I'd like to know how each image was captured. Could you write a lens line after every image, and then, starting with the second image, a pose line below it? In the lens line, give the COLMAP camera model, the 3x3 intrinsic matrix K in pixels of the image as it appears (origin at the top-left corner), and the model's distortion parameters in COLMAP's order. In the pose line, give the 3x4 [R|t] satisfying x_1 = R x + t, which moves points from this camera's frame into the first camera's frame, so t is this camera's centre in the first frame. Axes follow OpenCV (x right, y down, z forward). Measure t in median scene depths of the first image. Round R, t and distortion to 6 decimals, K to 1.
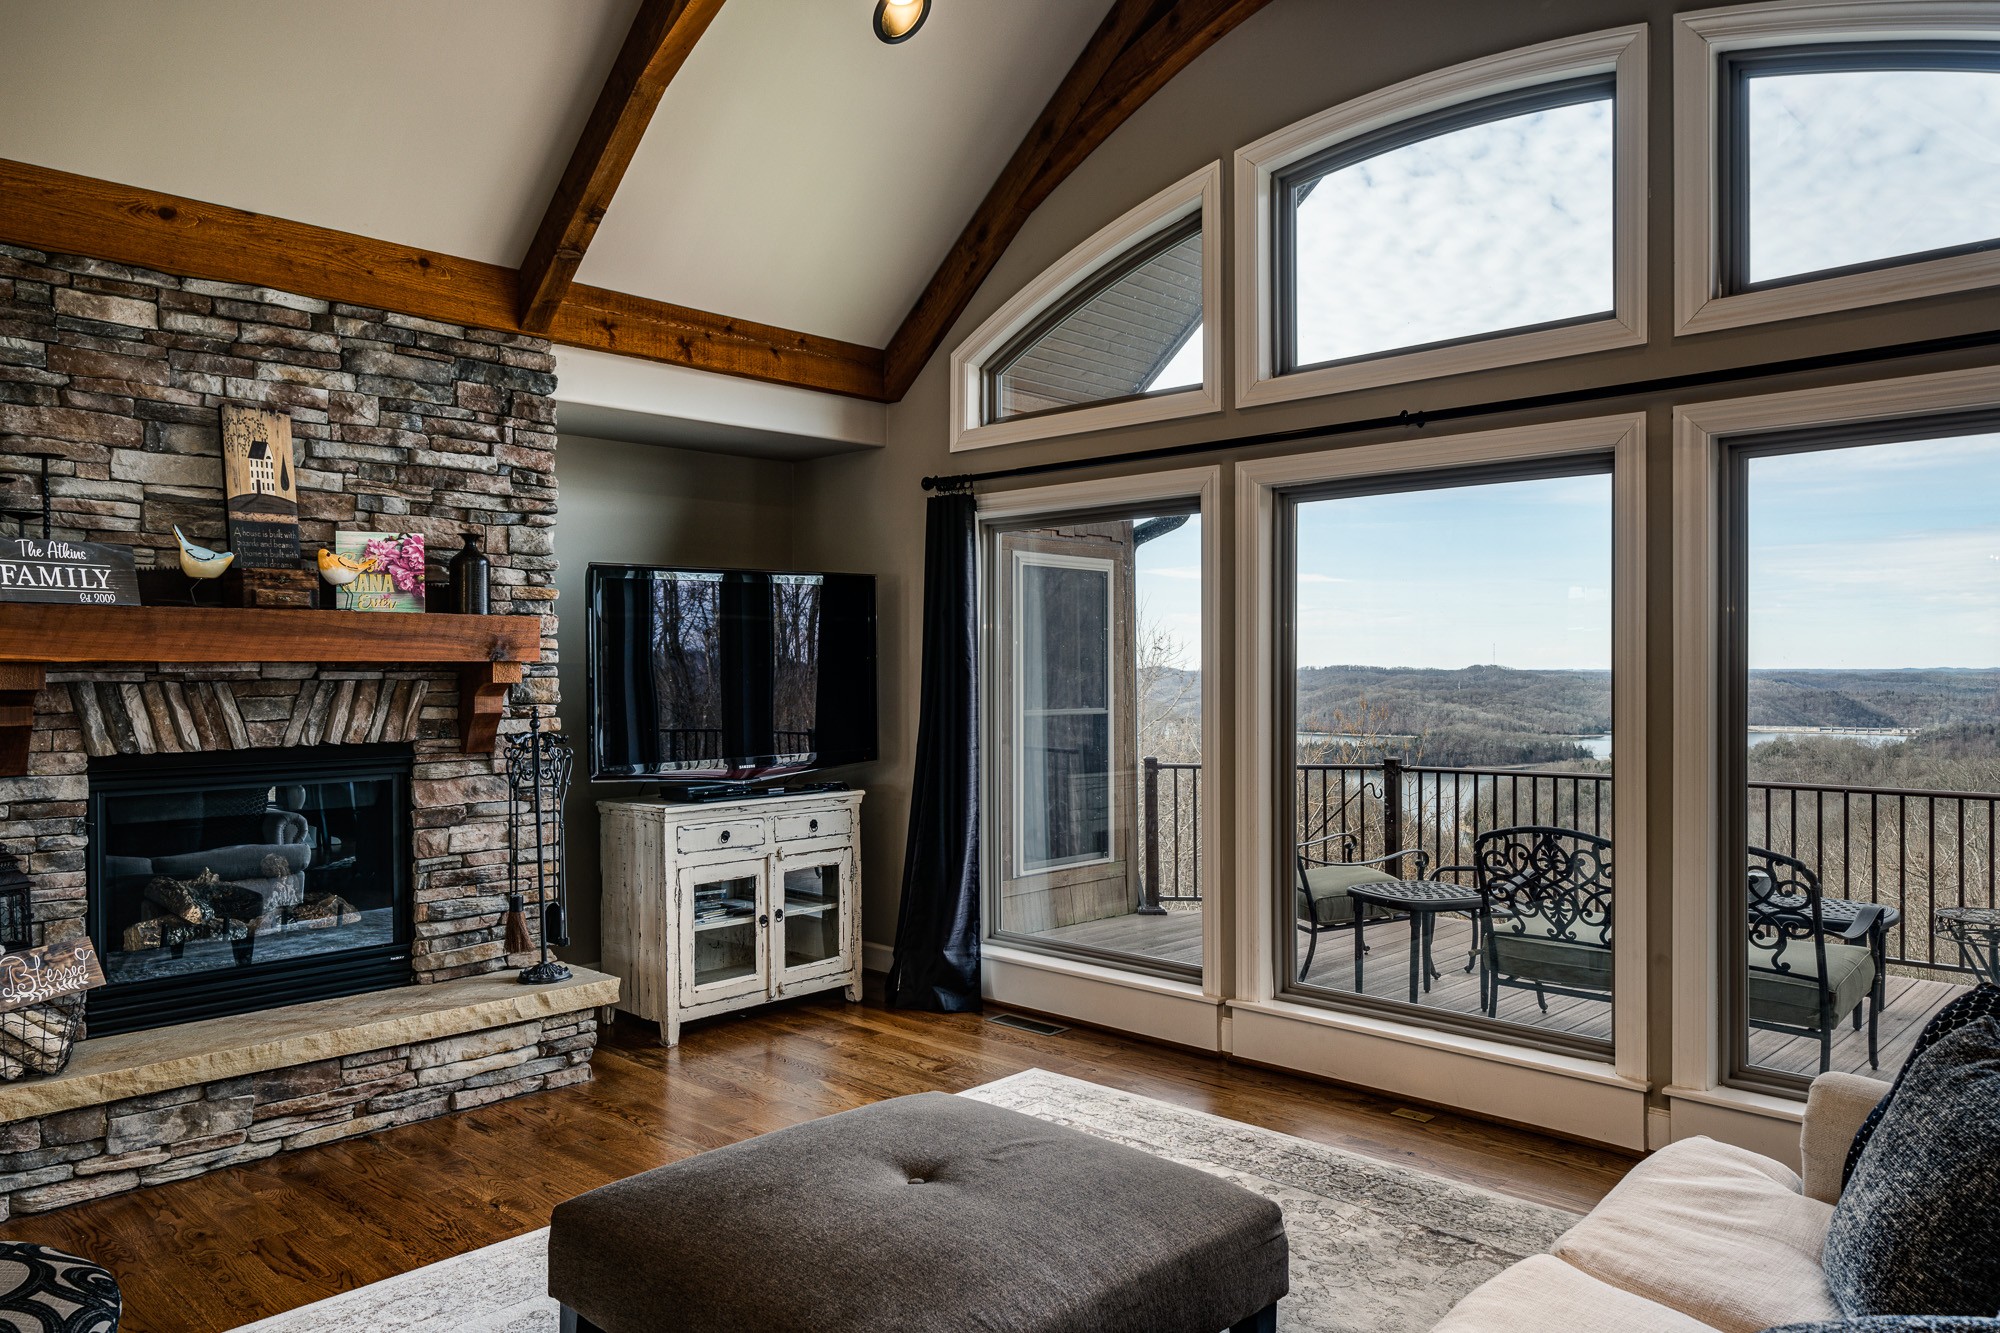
lens RADIAL K [[1359.8, 0, 987.1], [0, 1359.8, 670.4], [0, 0, 1]] dist [0.003018, -0.000322]
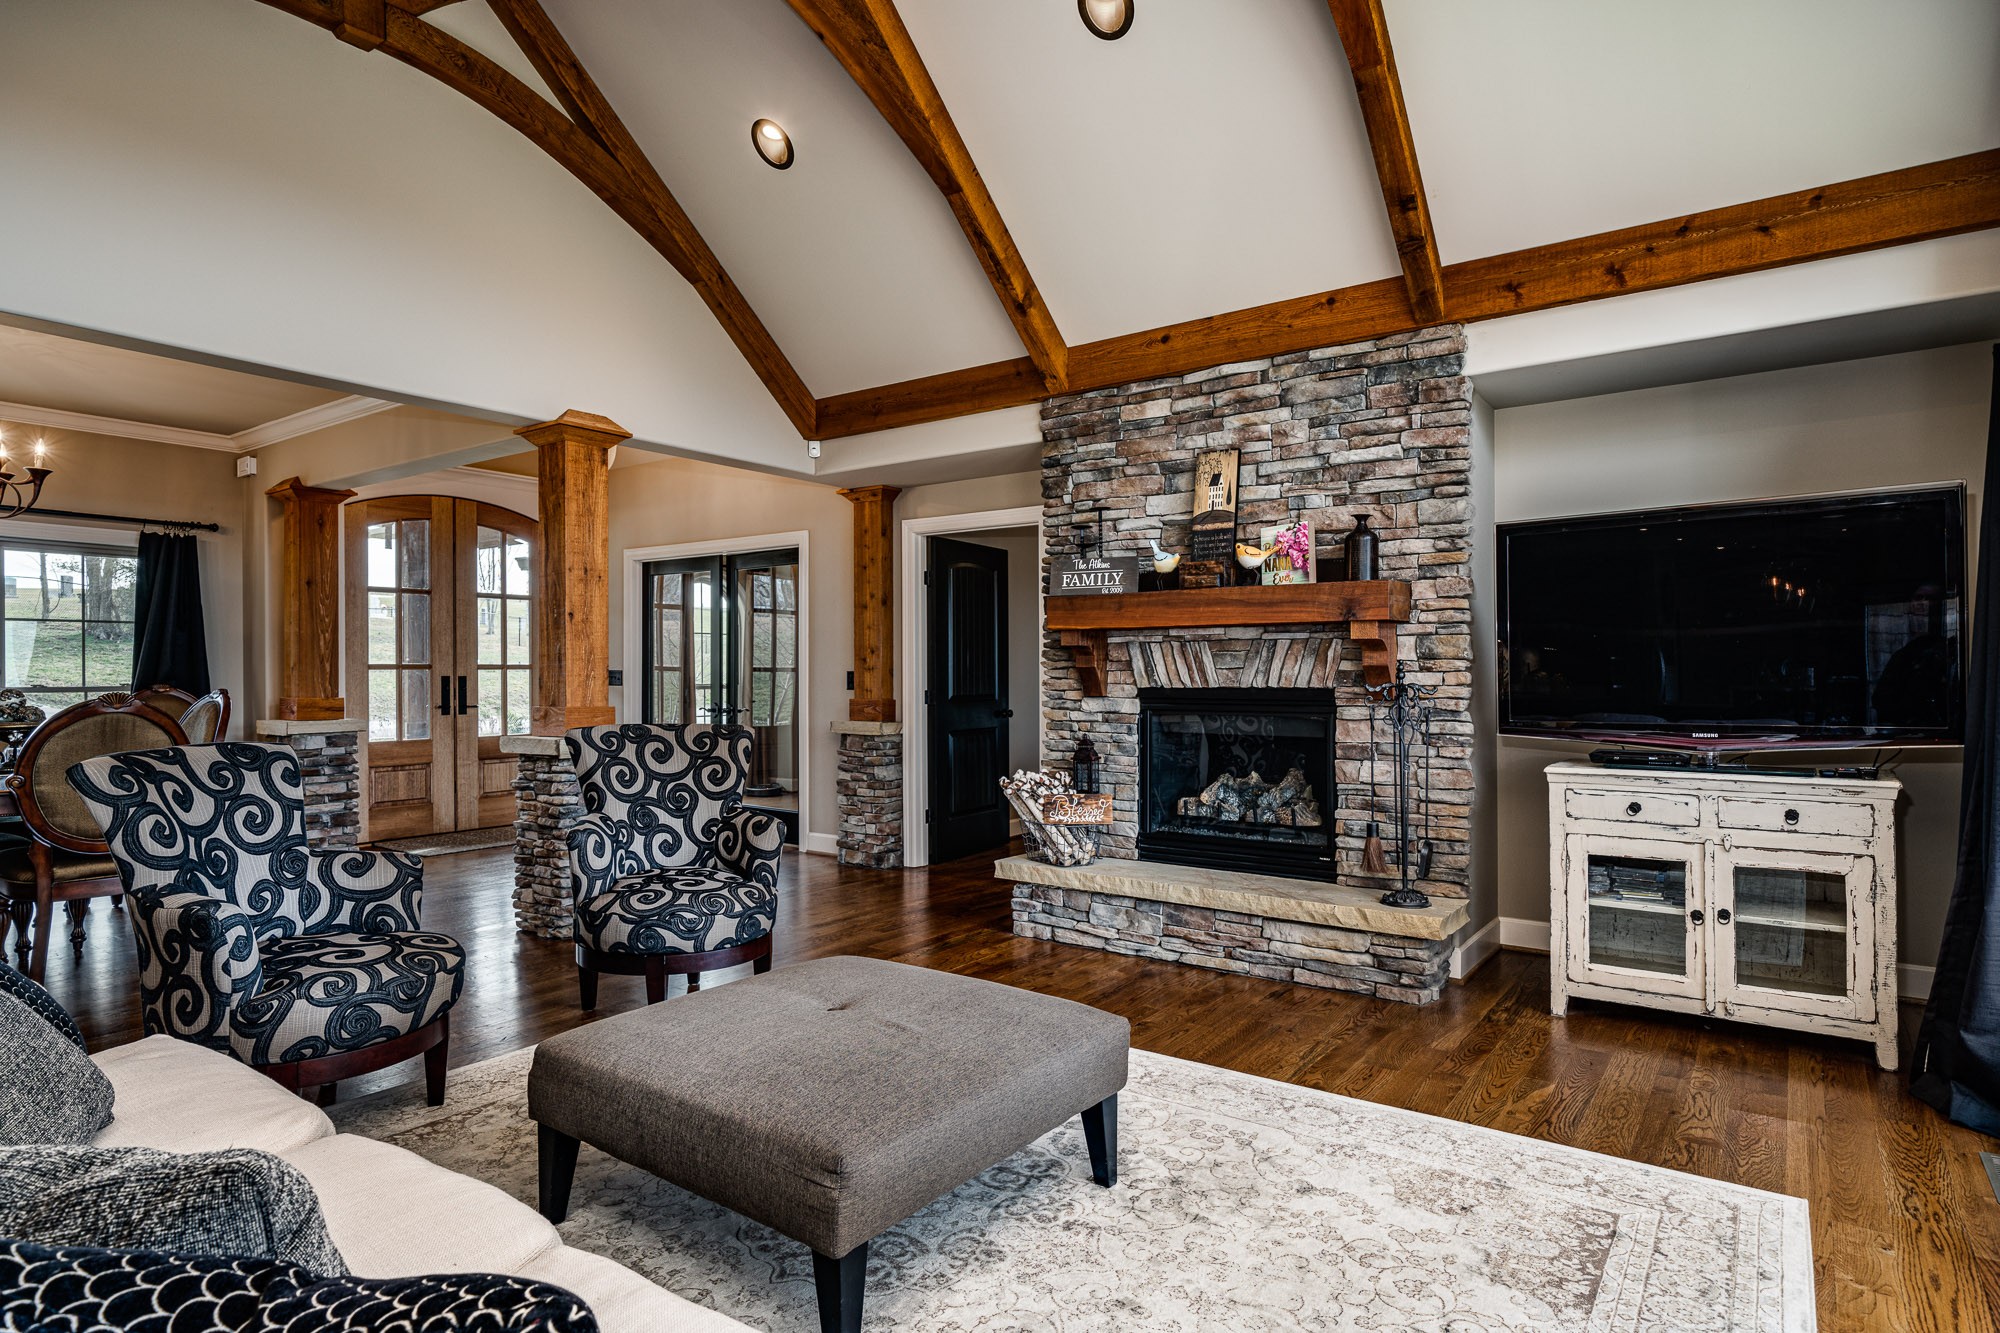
lens RADIAL K [[1101.3, 0, 990.0], [0, 1101.3, 669.6], [0, 0, 1]] dist [0.006444, 0.000323]
pose [[0.133069, 0.001891, -0.991105, 0.538325], [0.001419, 0.999997, 0.002099, 0.033091], [0.991106, -0.001685, 0.133066, 0.555631]]
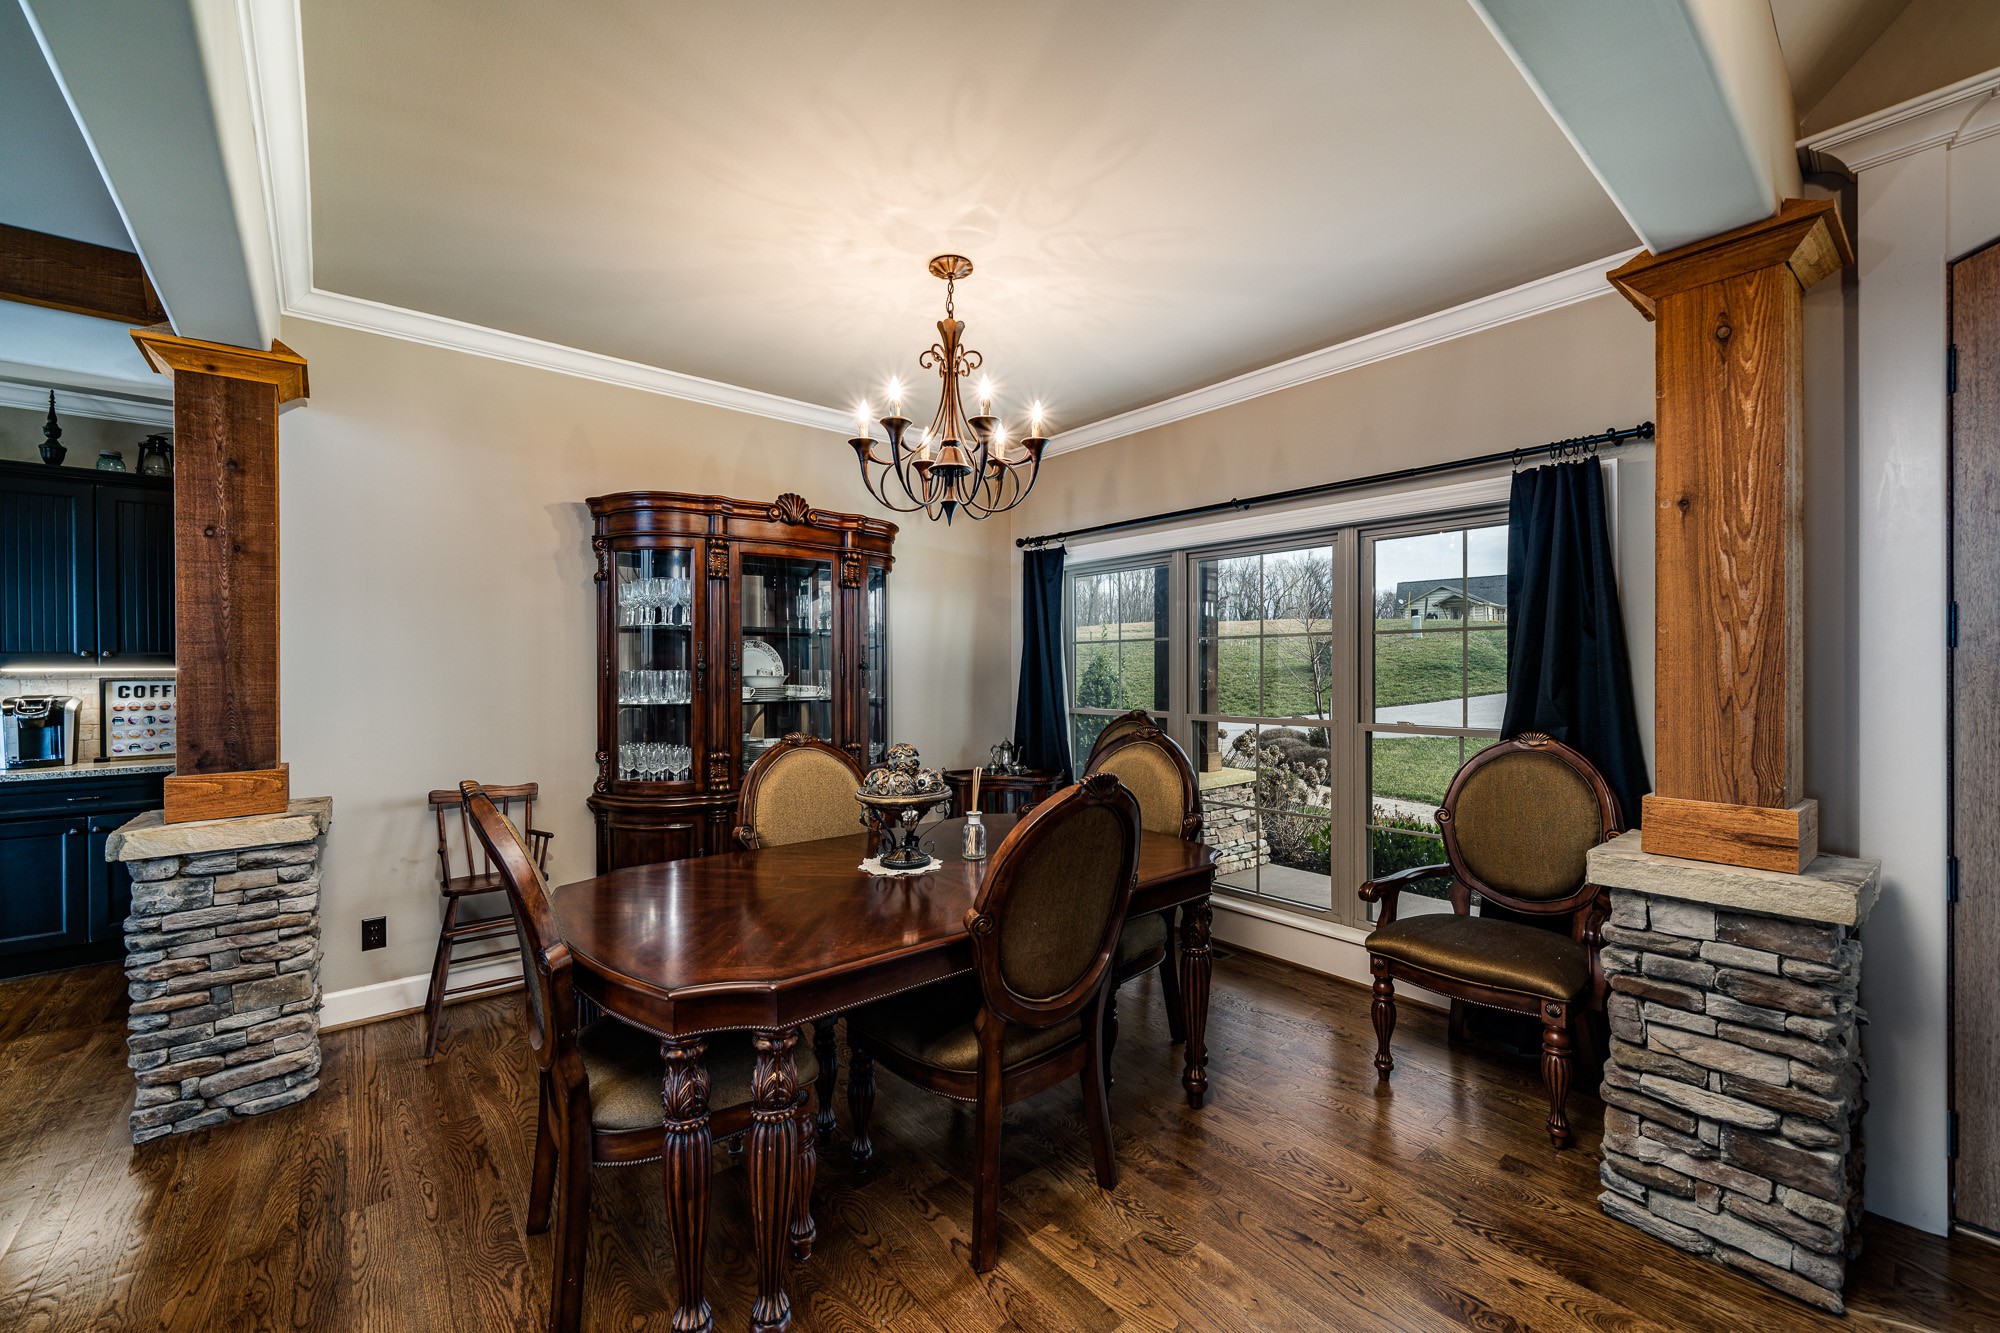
lens RADIAL K [[788.4, 0, 996.5], [0, 788.4, 672.6], [0, 0, 1]] dist [-0.007780, 0.000176]
pose [[-0.993468, 0.002159, 0.114088, -0.785633], [0.002534, 0.999992, 0.003135, 0.003924], [-0.114080, 0.003404, -0.993466, 0.283639]]
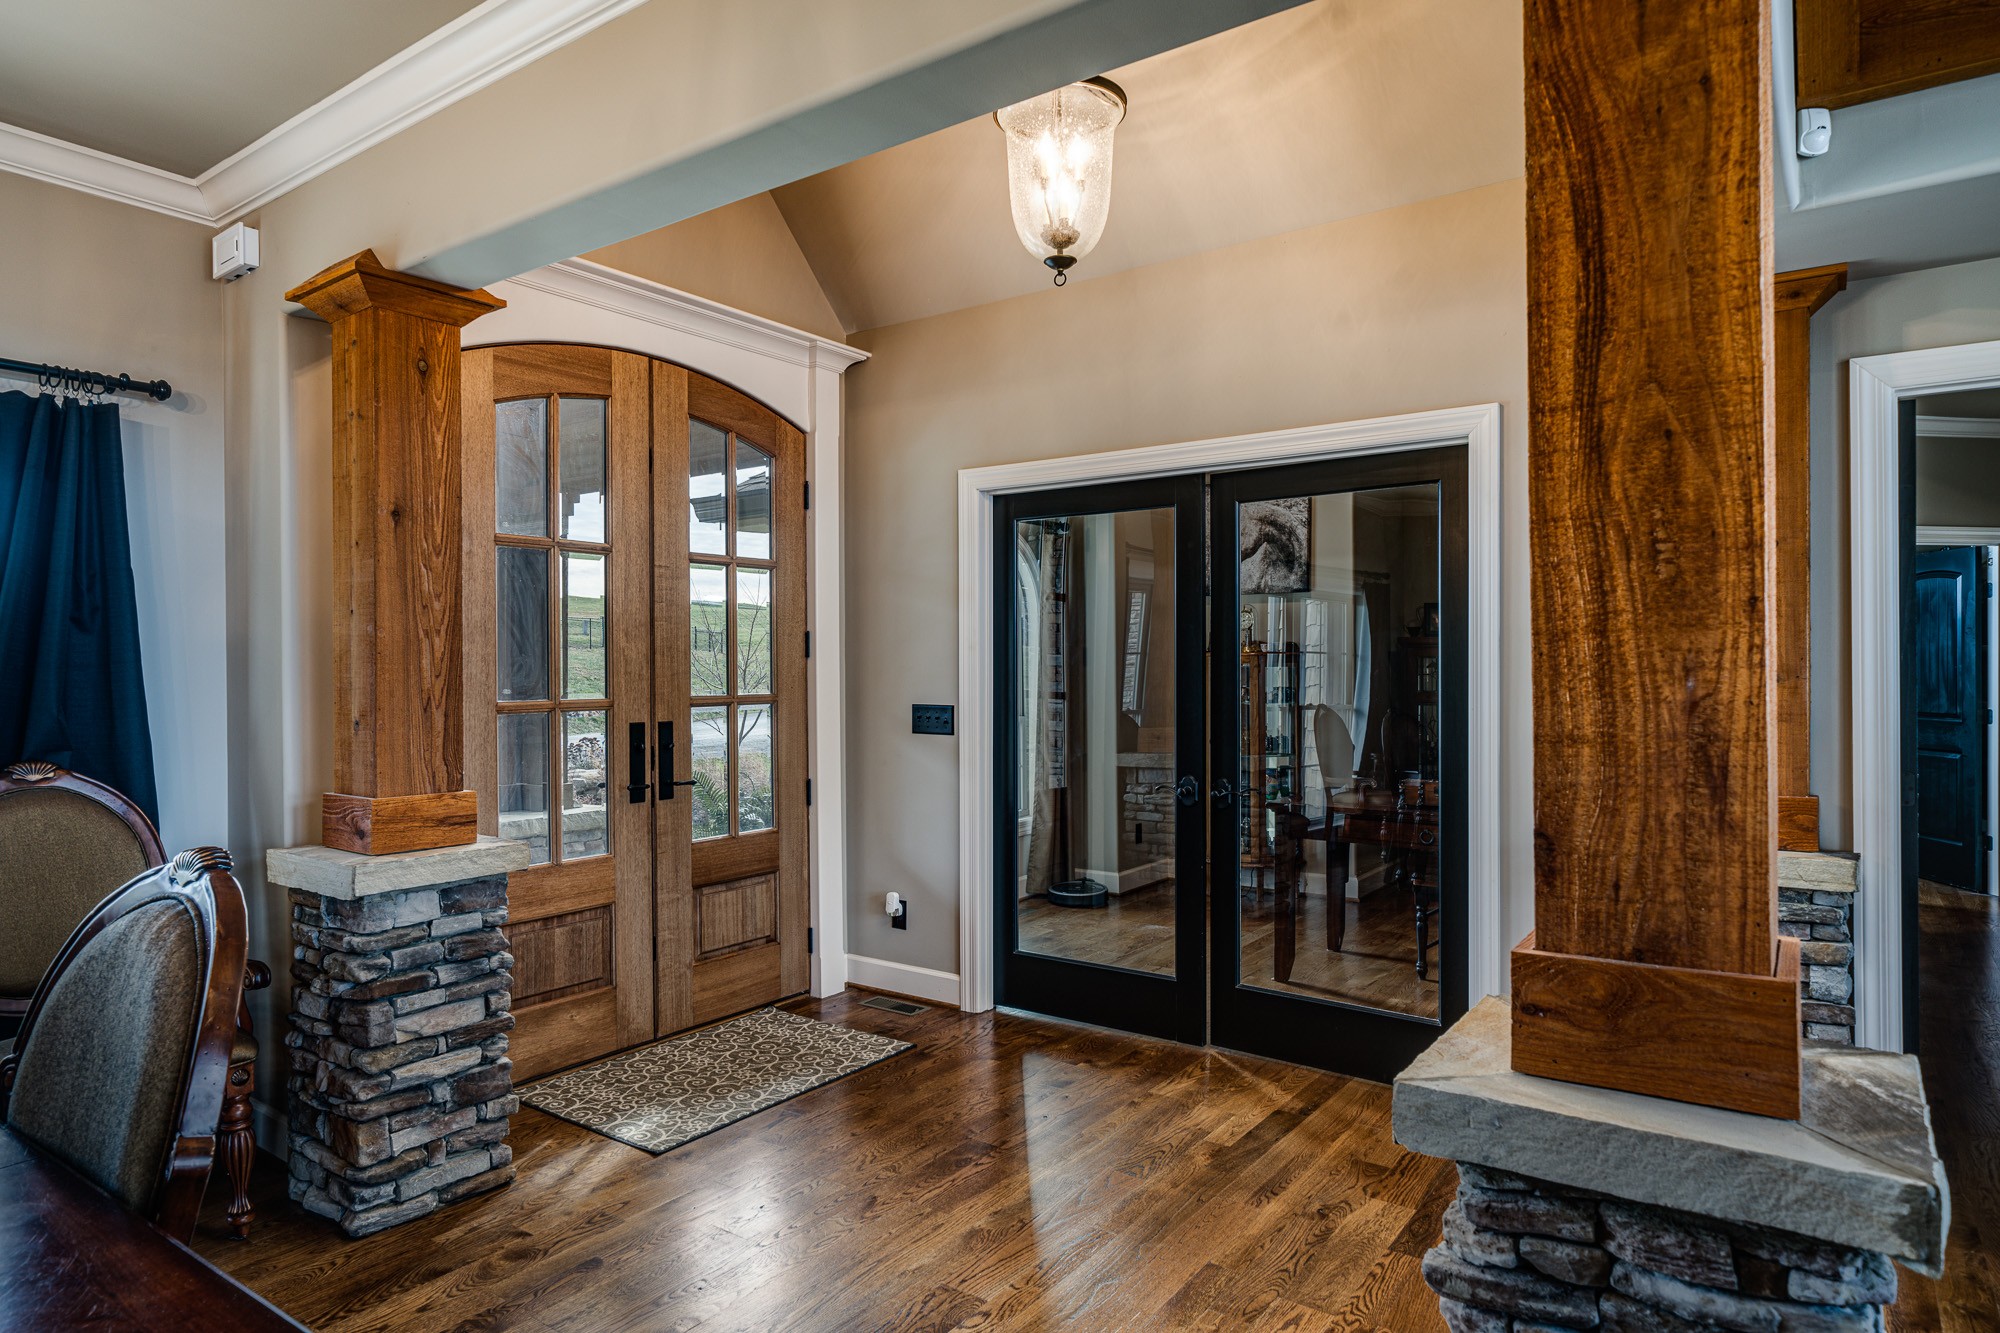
lens RADIAL K [[1175.4, 0, 1000.0], [0, 1175.4, 666.5], [0, 0, 1]] dist [0.000302, 0.000086]
pose [[0.147586, 0.000440, -0.989049, -0.399999], [0.004102, 0.999991, 0.001057, 0.001640], [0.989041, -0.004213, 0.147583, 0.061134]]
